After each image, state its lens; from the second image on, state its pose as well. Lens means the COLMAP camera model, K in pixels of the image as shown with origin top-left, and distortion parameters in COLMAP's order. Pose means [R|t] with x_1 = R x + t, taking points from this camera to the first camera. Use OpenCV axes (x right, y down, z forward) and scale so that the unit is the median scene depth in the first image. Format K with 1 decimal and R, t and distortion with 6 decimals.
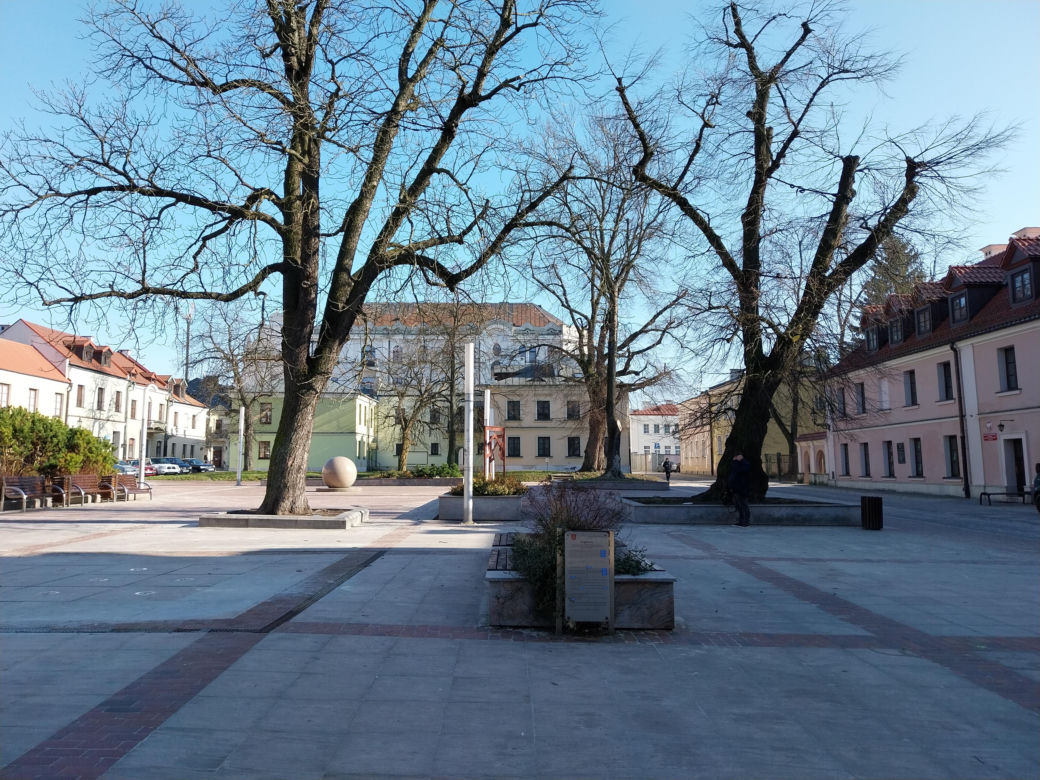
lens RADIAL K [[778.6, 0, 510.3], [0, 778.6, 376.2], [0, 0, 1]] dist [0.062304, -0.089744]
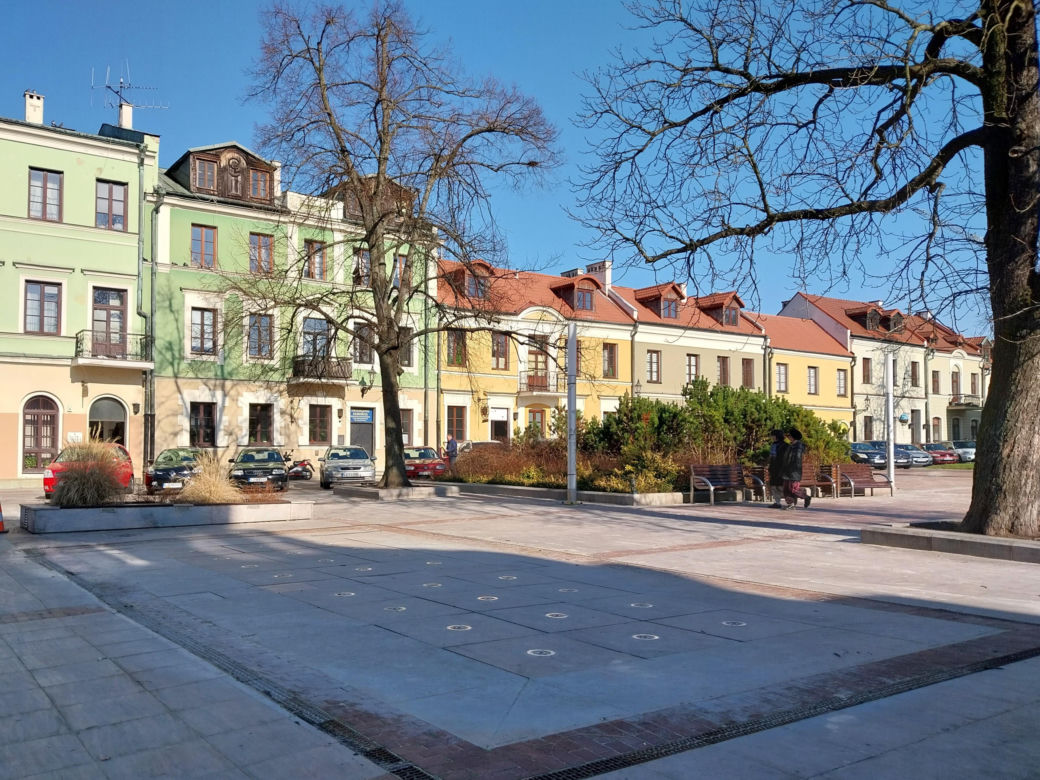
lens RADIAL K [[885.9, 0, 454.5], [0, 885.9, 415.2], [0, 0, 1]] dist [0.063216, -0.088096]
pose [[0.557647, -0.032708, -0.829433, 0.039860], [0.094727, 0.995203, 0.024442, 0.016512], [0.824655, -0.092200, 0.558071, 0.171404]]
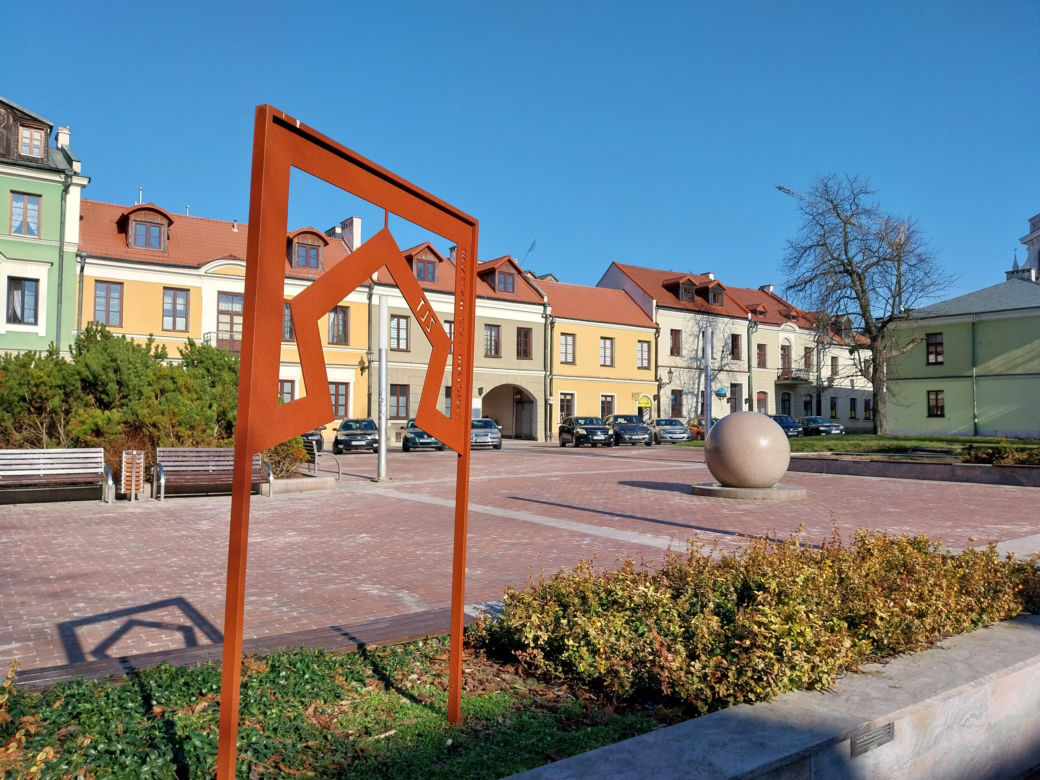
lens RADIAL K [[778.6, 0, 512.5], [0, 778.6, 396.4], [0, 0, 1]] dist [0.062304, -0.089744]
pose [[0.576221, -0.024562, -0.816925, 0.073995], [0.088721, 0.995521, 0.032648, 0.096713], [0.812464, -0.091290, 0.575819, 0.917455]]
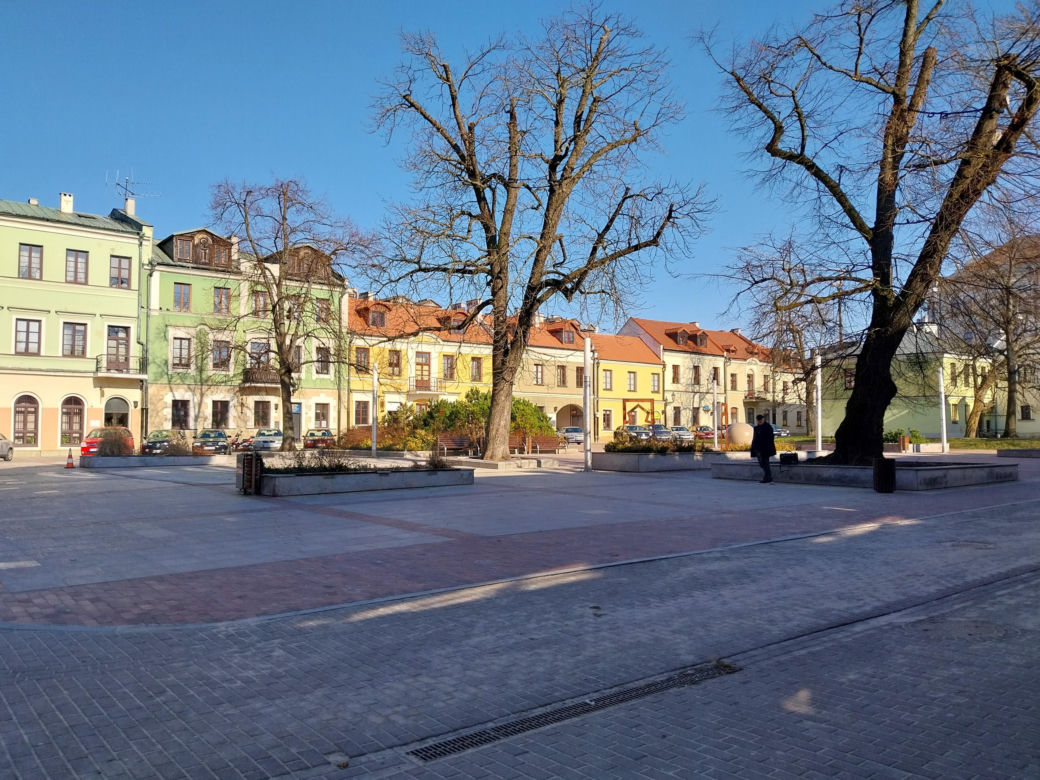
lens RADIAL K [[826.6, 0, 498.8], [0, 826.6, 388.6], [0, 0, 1]] dist [0.069591, -0.122432]
pose [[0.617342, -0.045249, -0.785393, 0.695393], [0.092730, 0.995570, 0.015530, 0.005040], [0.781211, -0.082417, 0.618803, -0.008444]]
